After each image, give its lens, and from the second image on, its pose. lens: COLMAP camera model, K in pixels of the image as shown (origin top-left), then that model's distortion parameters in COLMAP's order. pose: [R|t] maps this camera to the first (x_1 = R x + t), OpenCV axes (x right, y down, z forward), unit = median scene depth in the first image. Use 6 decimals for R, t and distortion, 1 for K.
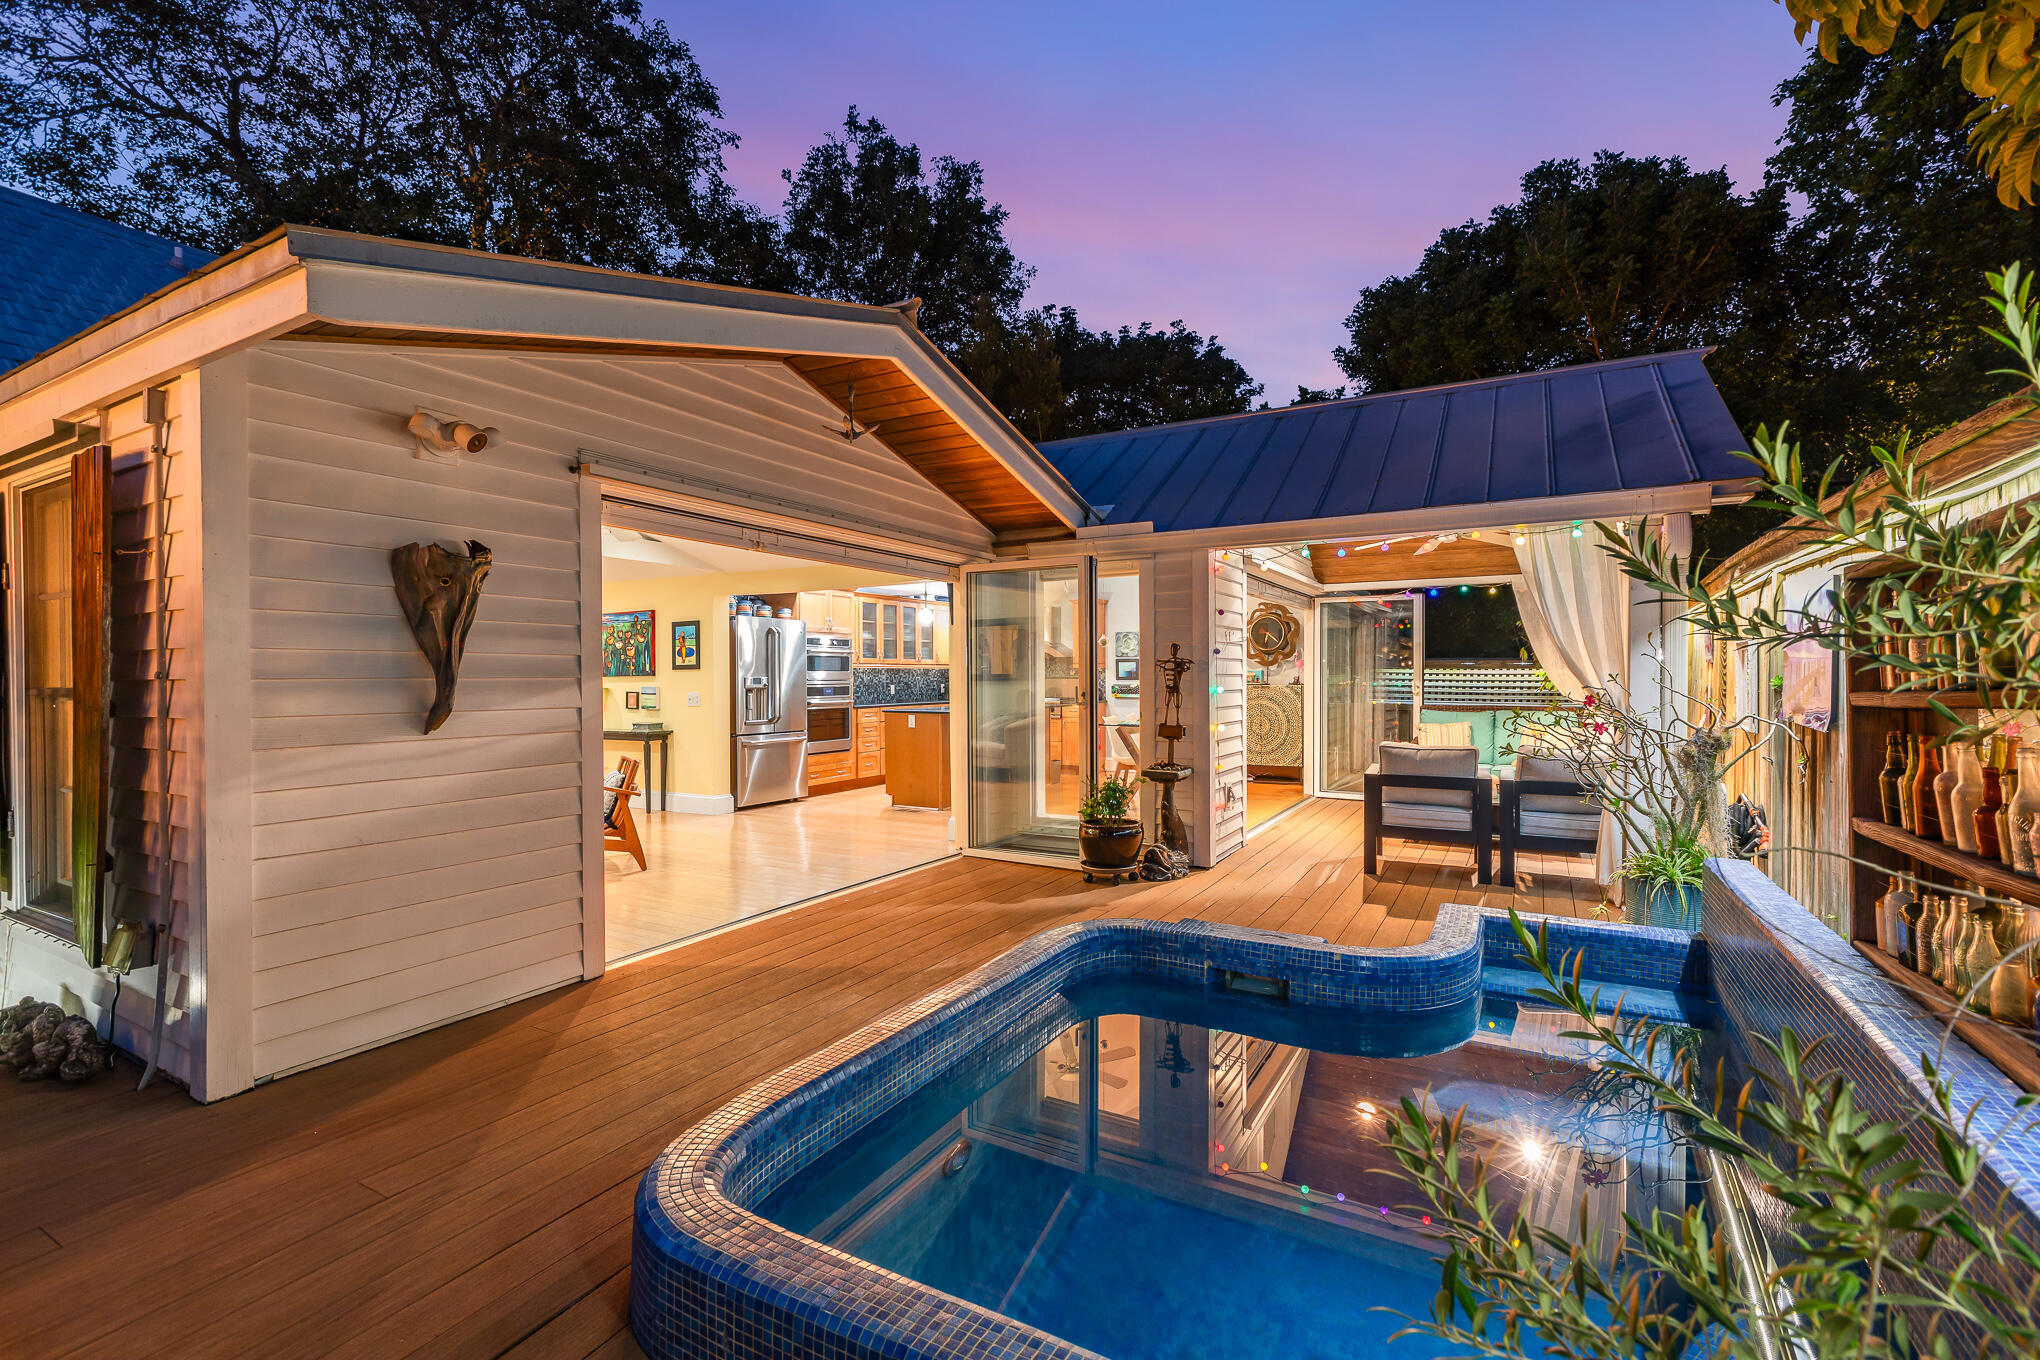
lens RADIAL K [[912.9, 0, 1010.9], [0, 912.9, 680.9], [0, 0, 1]] dist [0.001895, 0.000828]
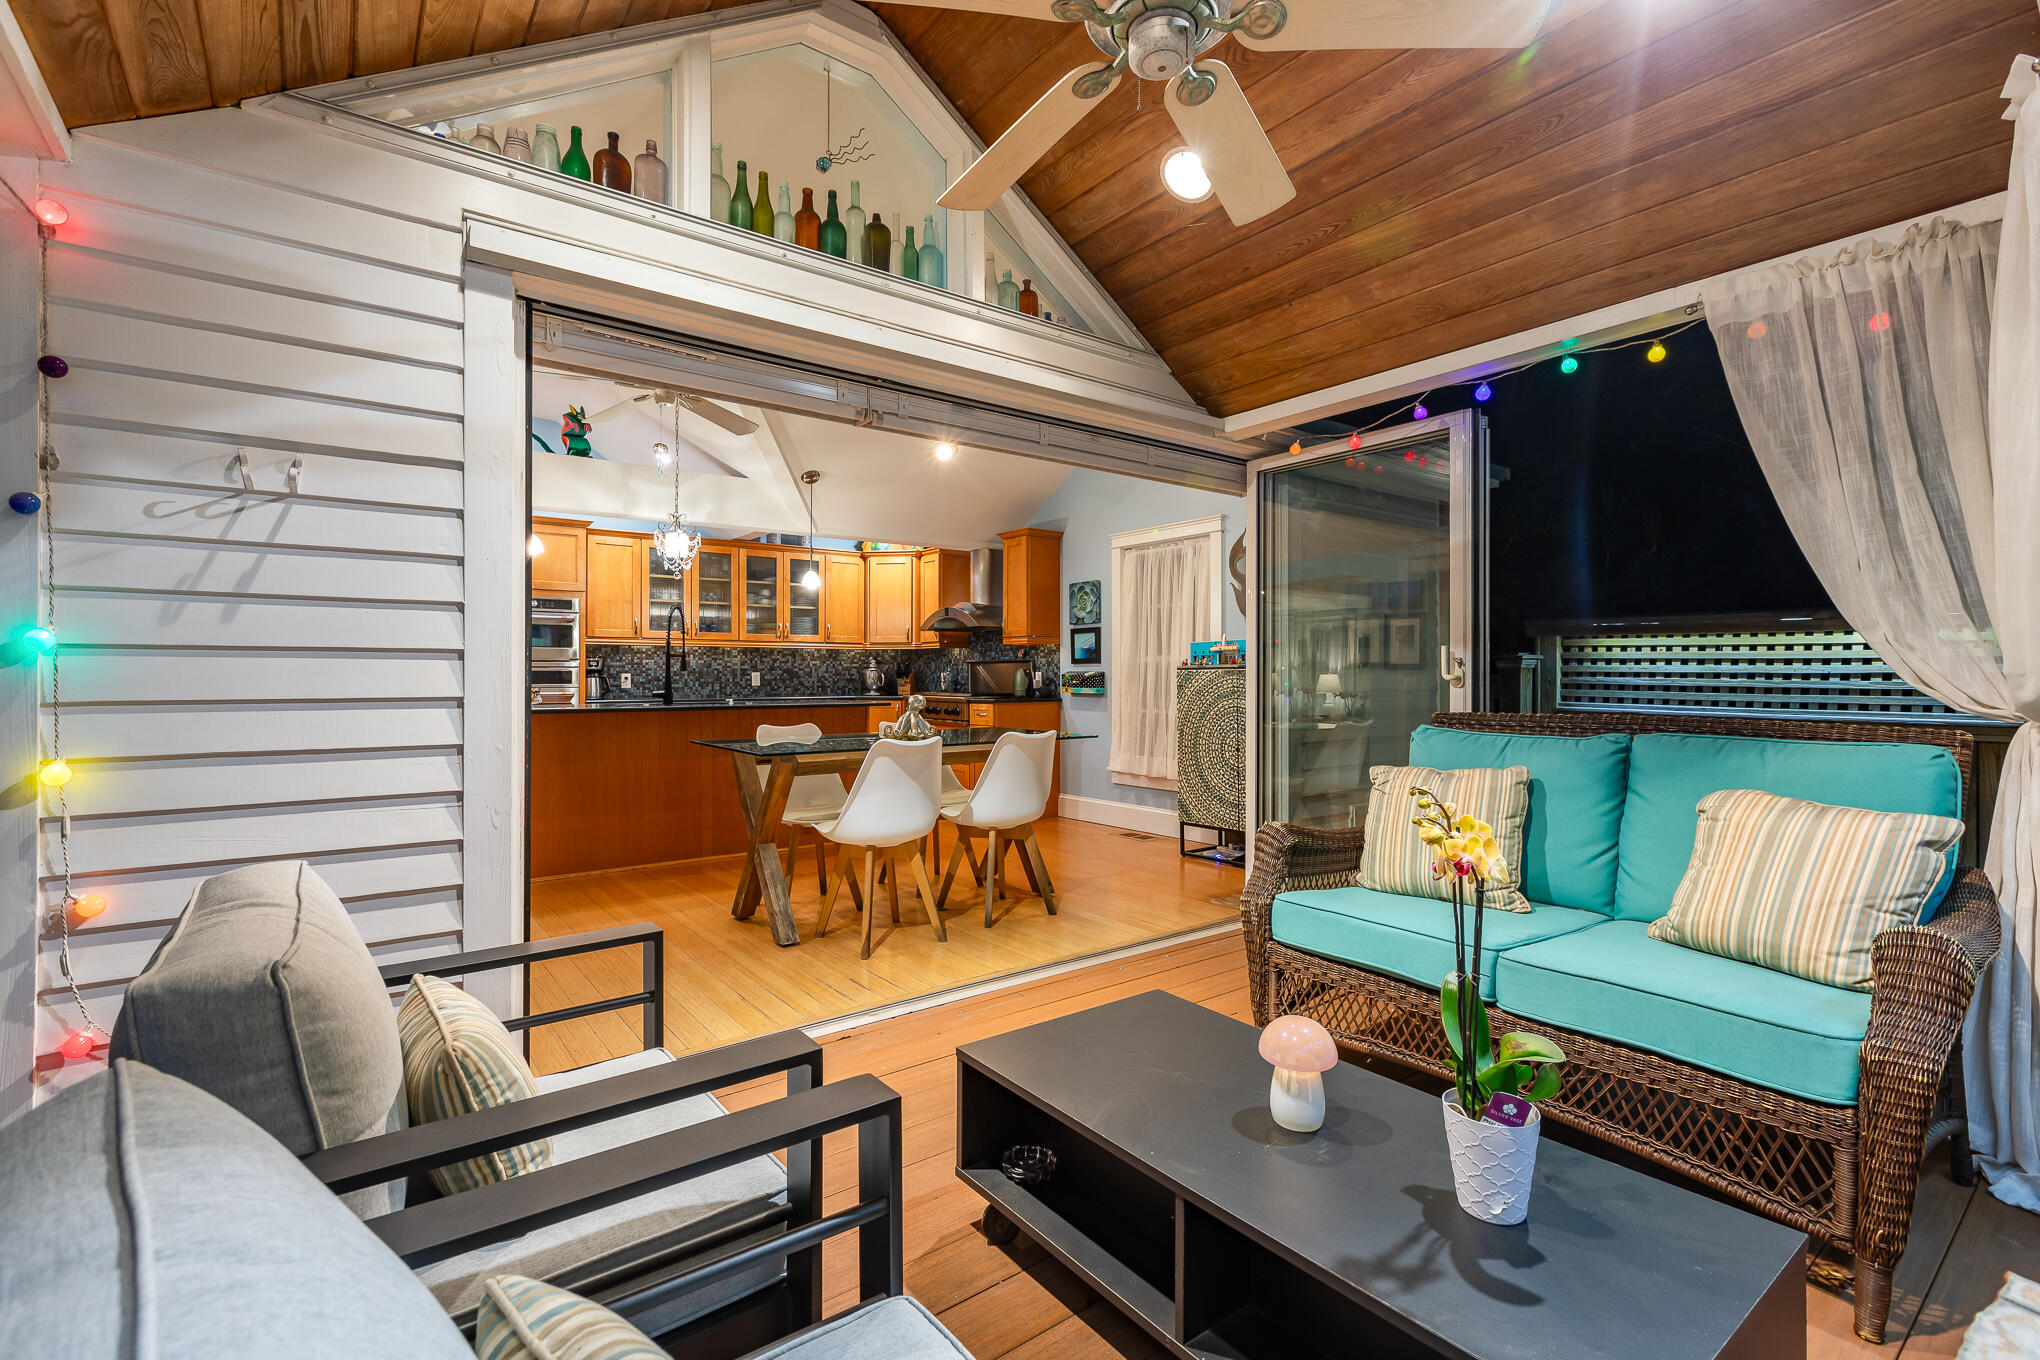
lens RADIAL K [[912.9, 0, 1010.9], [0, 912.9, 680.9], [0, 0, 1]] dist [0.001895, 0.000828]
pose [[0.917324, 0.003612, -0.398124, 0.614825], [-0.004473, 0.999989, -0.001234, 0.021149], [0.398115, 0.002913, 0.917331, 0.853995]]
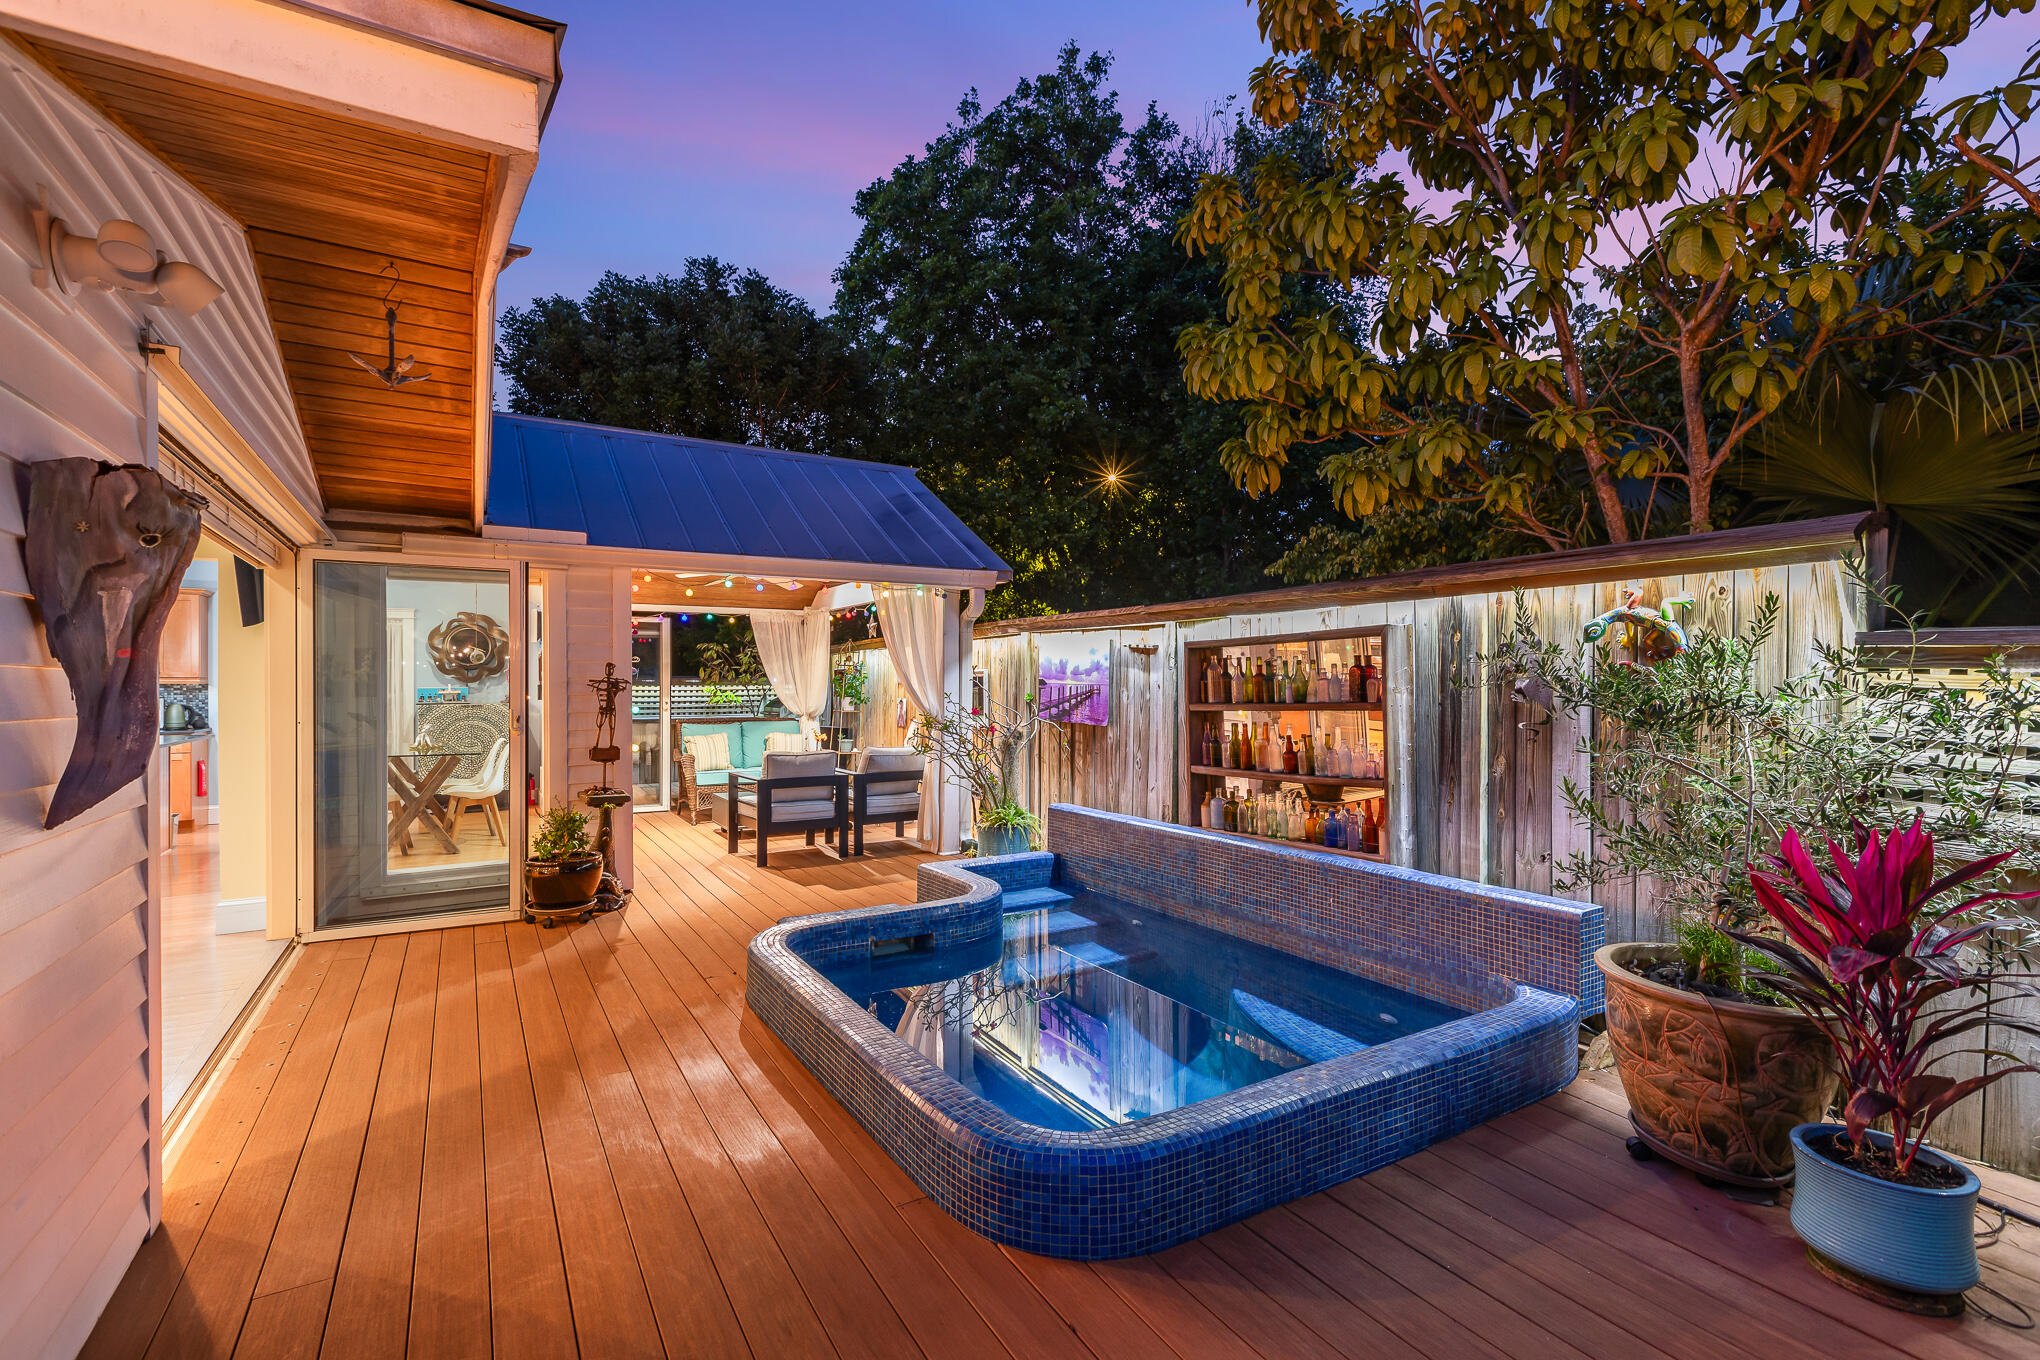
lens RADIAL K [[912.9, 0, 1010.9], [0, 912.9, 680.9], [0, 0, 1]] dist [0.001895, 0.000828]
pose [[0.492618, 0.005649, 0.870227, -0.435392], [0.006379, 0.999929, -0.010101, -0.008868], [-0.870222, 0.010527, 0.492547, 0.149214]]
